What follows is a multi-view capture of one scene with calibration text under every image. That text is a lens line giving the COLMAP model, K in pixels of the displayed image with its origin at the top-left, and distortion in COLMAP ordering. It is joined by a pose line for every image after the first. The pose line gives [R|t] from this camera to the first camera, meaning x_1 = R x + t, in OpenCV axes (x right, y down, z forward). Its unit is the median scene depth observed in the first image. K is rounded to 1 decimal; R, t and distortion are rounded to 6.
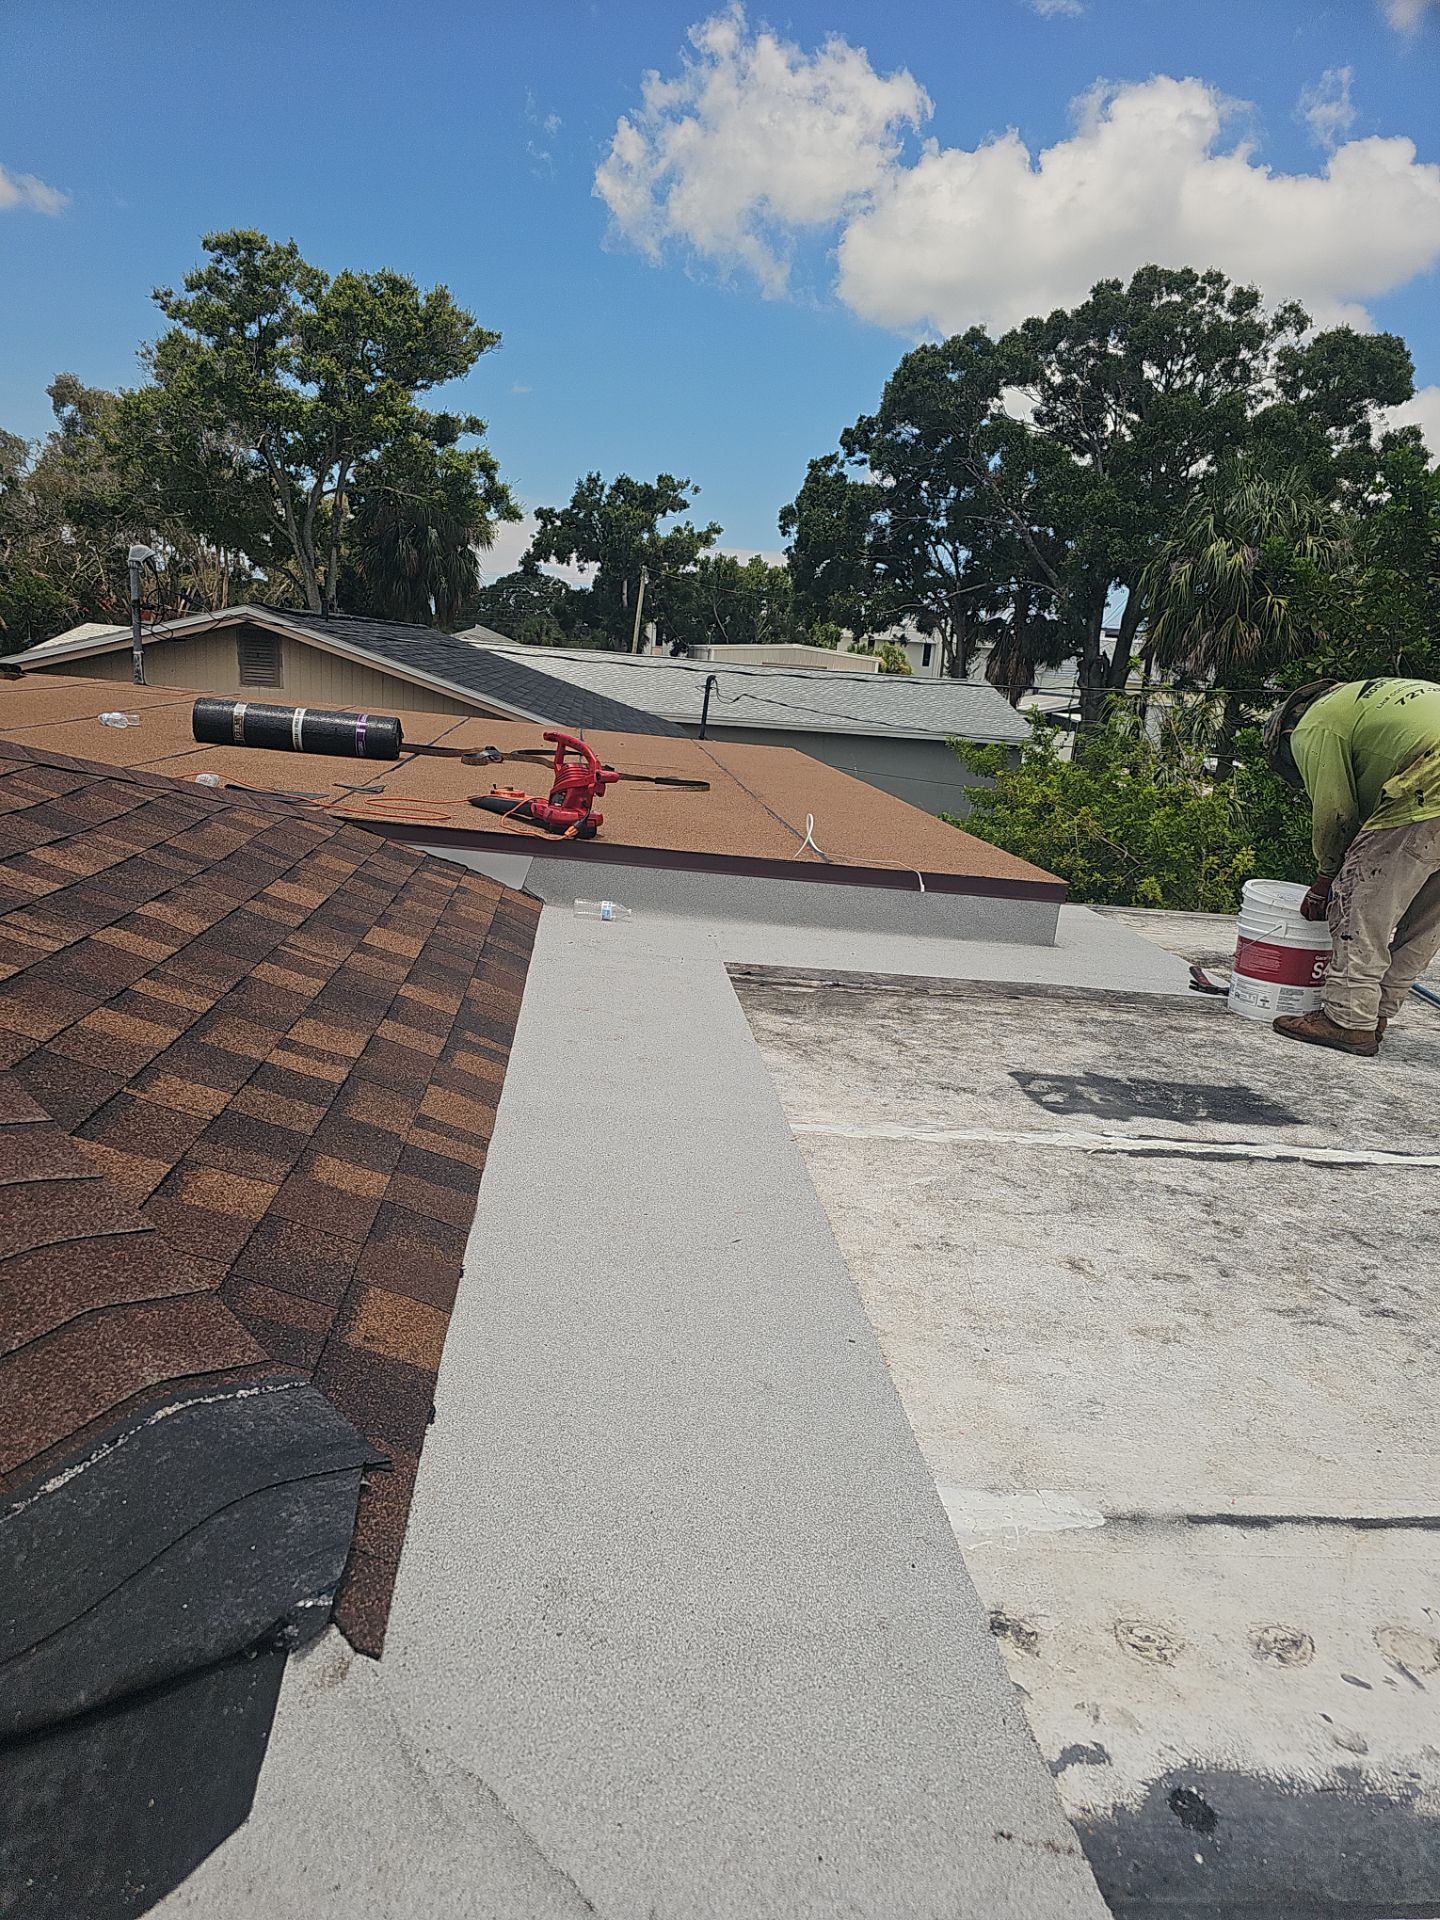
lens RADIAL K [[1254.4, 0, 695.0], [0, 1254.4, 976.4], [0, 0, 1]] dist [0.053131, -0.044021]
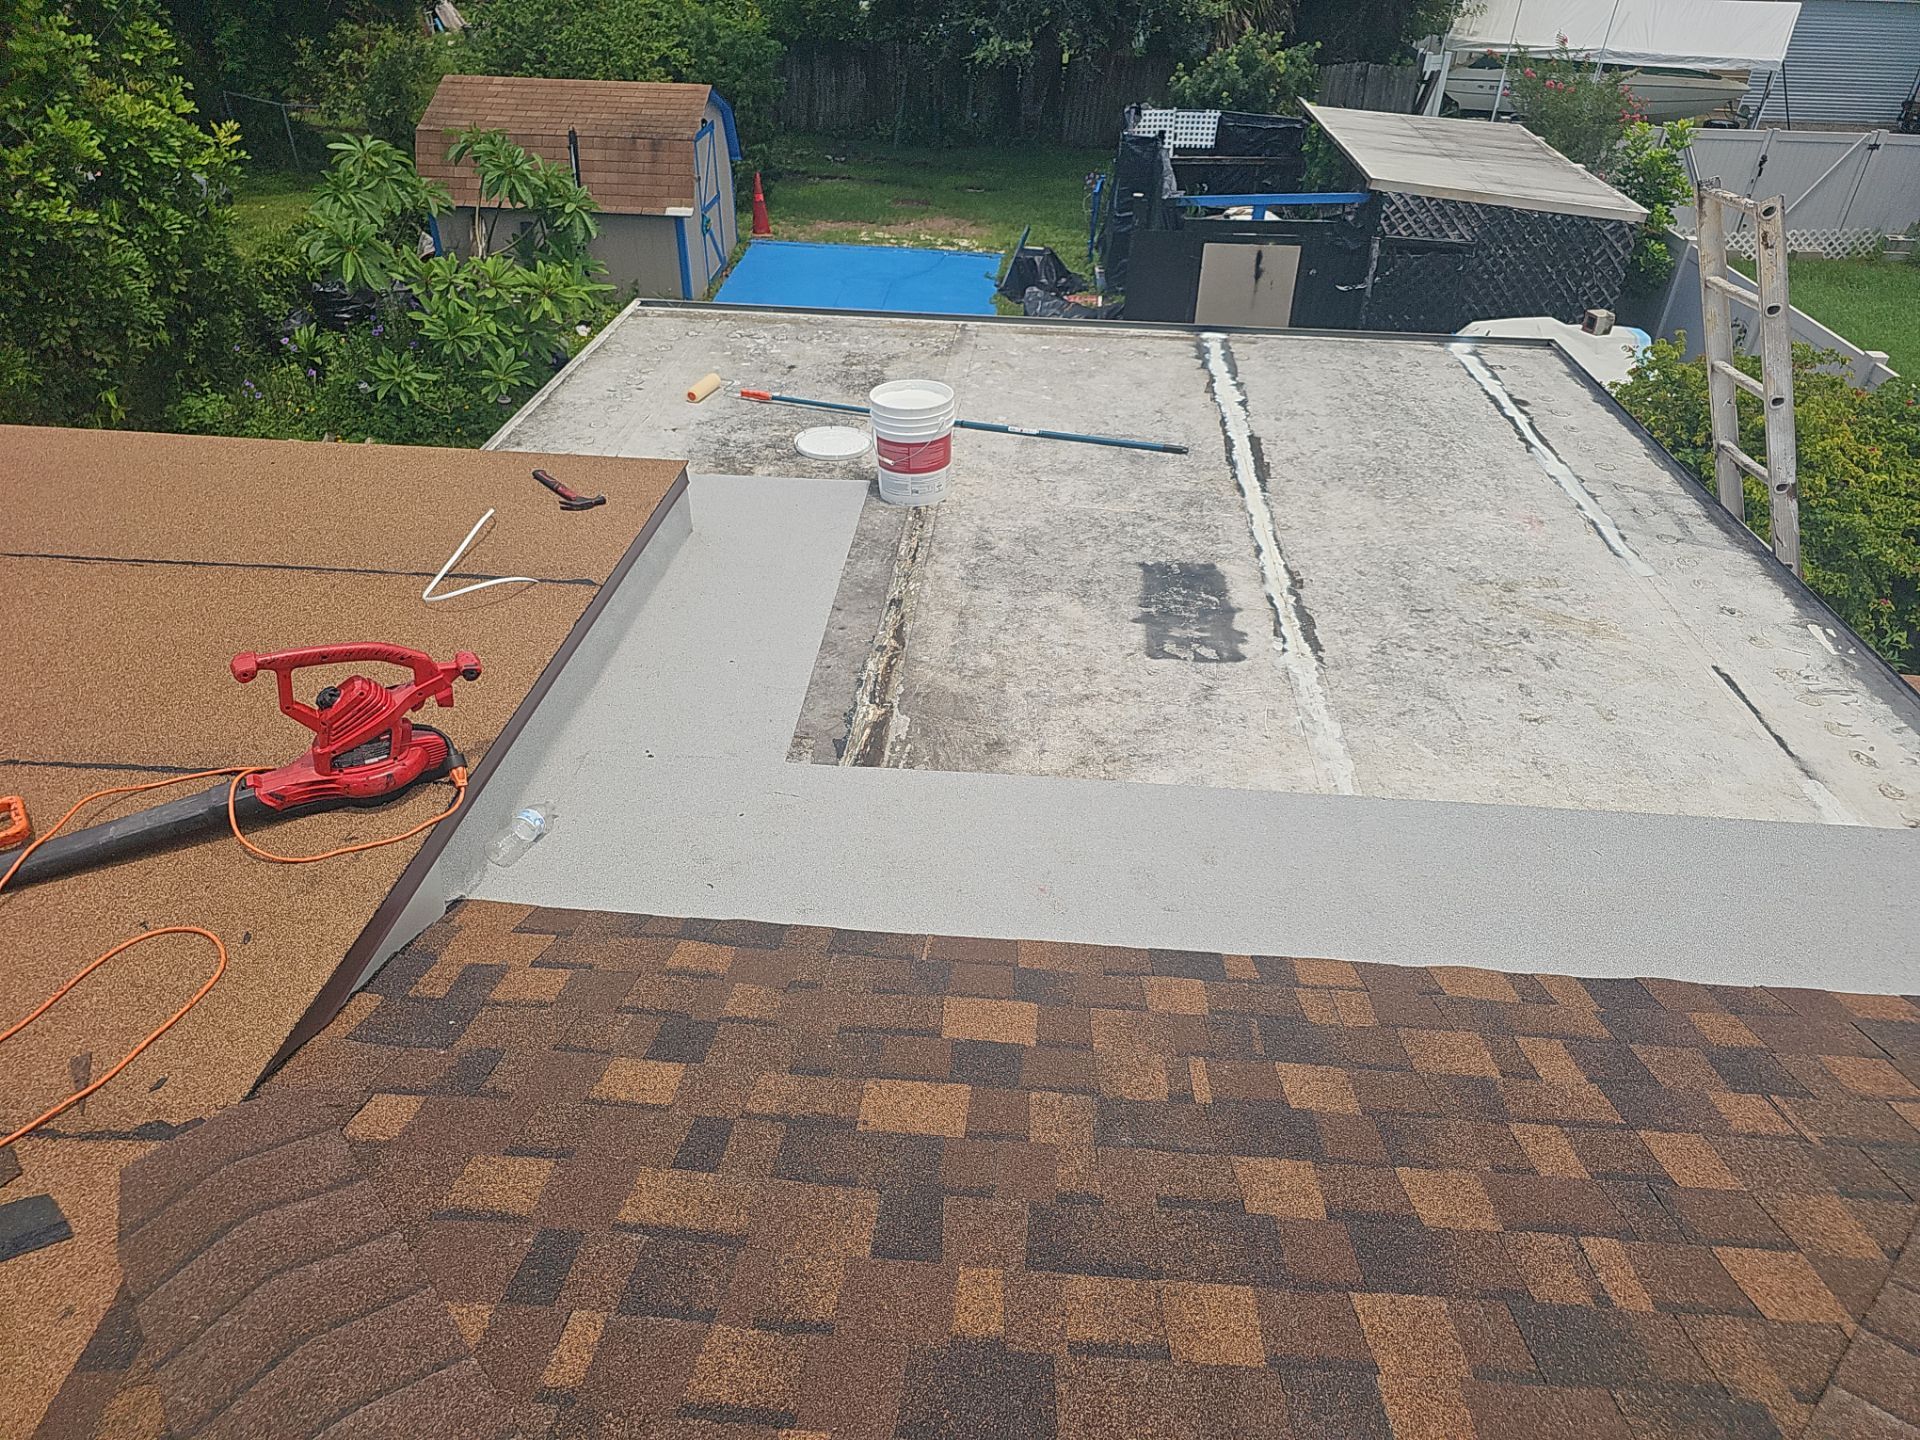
lens RADIAL K [[1283.2, 0, 960.3], [0, 1283.2, 728.8], [0, 0, 1]] dist [0.053905, -0.048885]
pose [[0.139265, -0.626299, 0.767043, -0.070605], [0.229604, 0.773905, 0.590215, -0.059462], [-0.963269, 0.093920, 0.251579, 0.083637]]
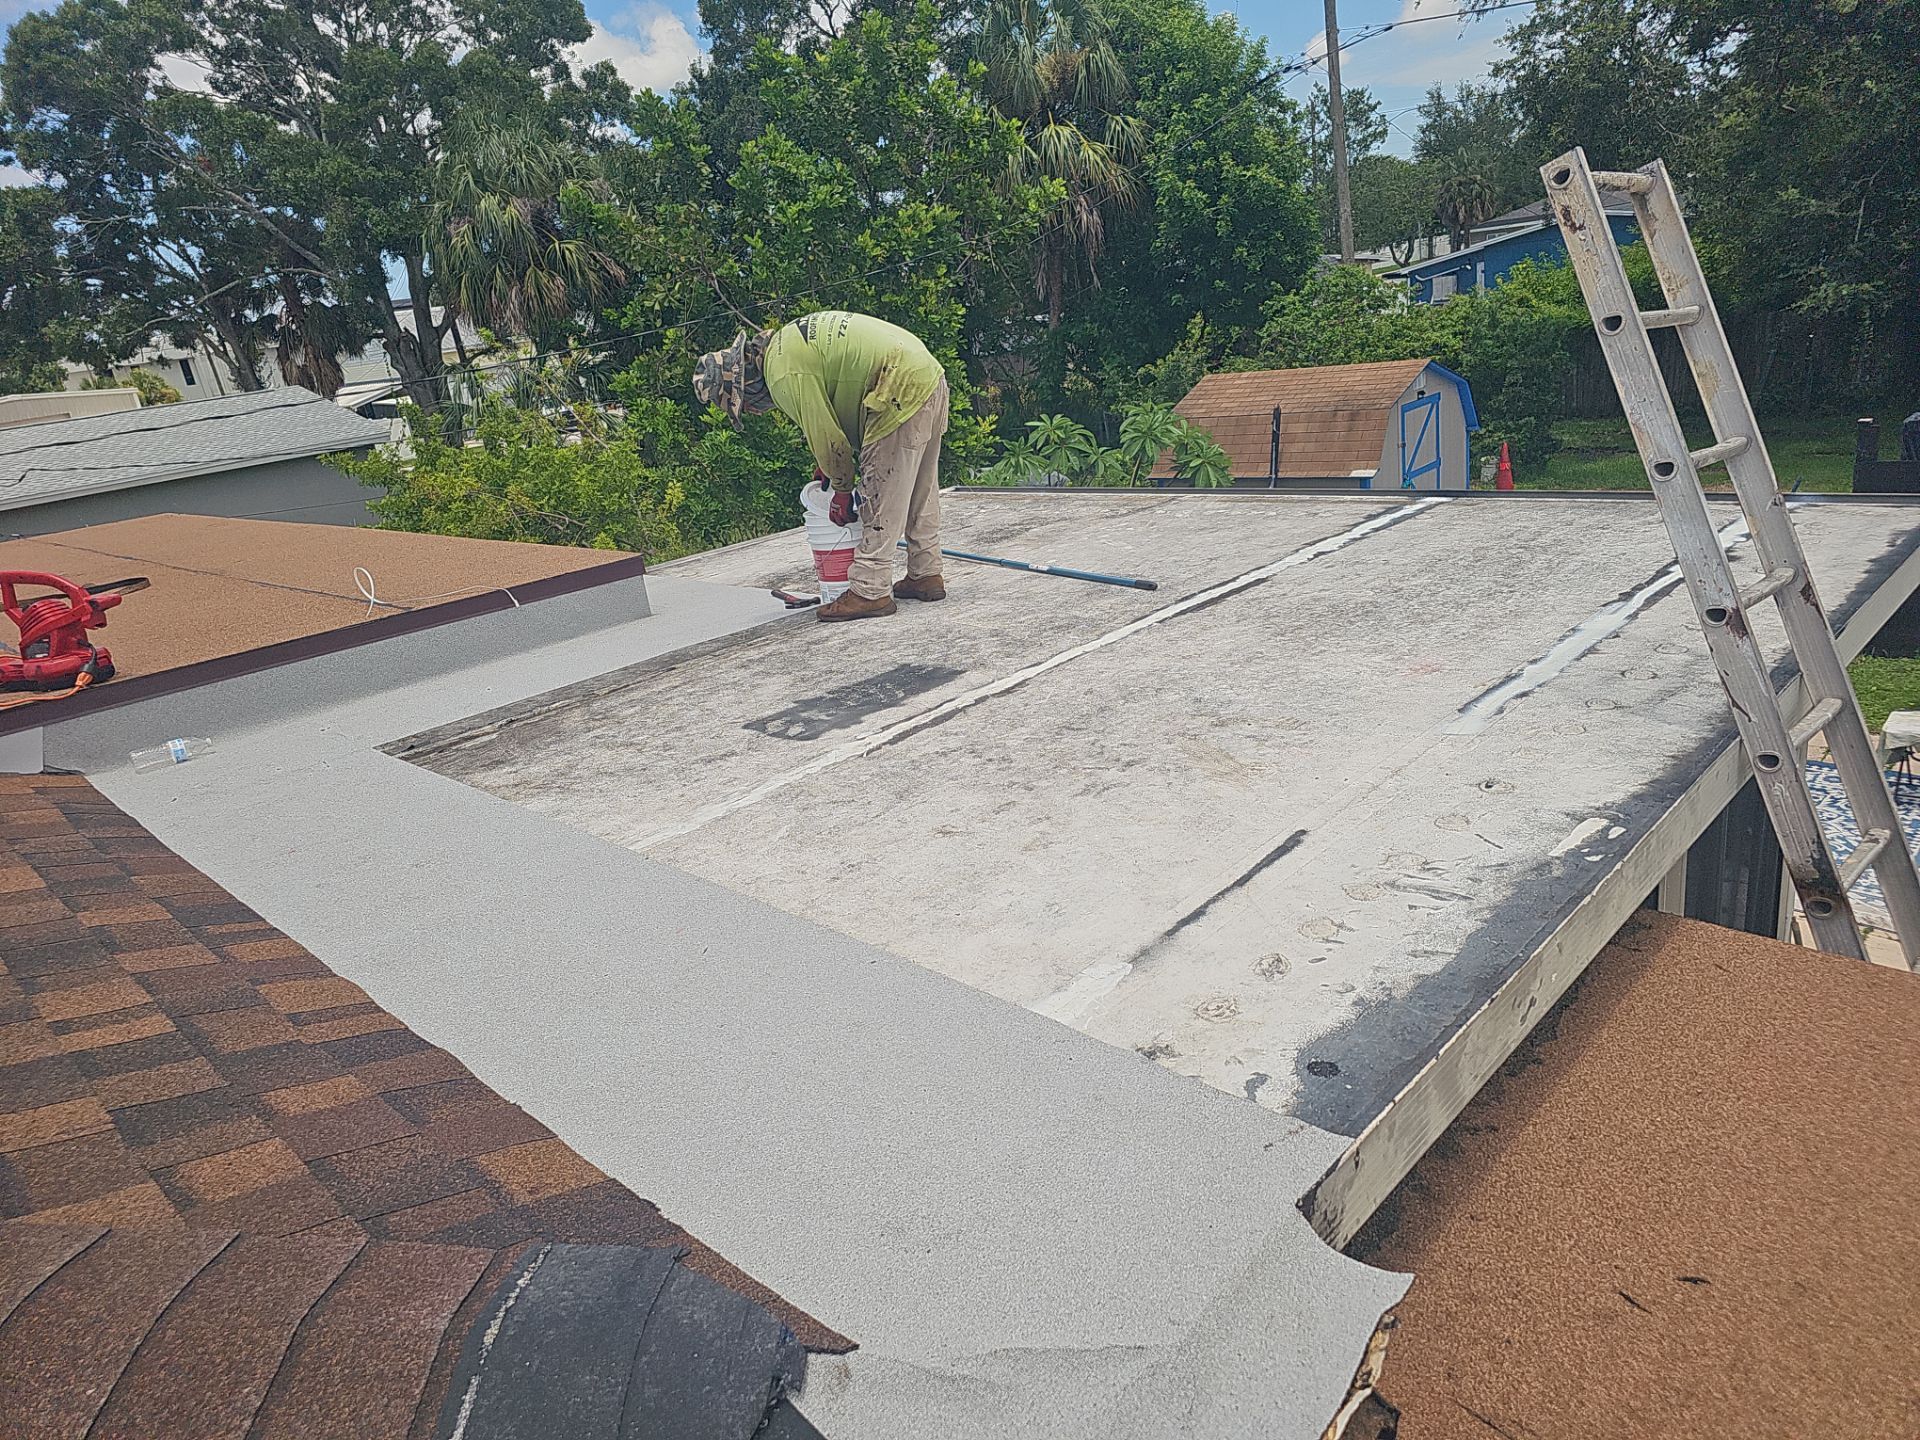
lens RADIAL K [[1254.4, 0, 965.4], [0, 1254.4, 726.9], [0, 0, 1]] dist [0.053131, -0.044021]
pose [[0.734882, -0.386978, 0.556952, -0.020783], [0.349486, 0.919877, 0.178006, -0.004844], [-0.581212, 0.063833, 0.811244, -0.000183]]
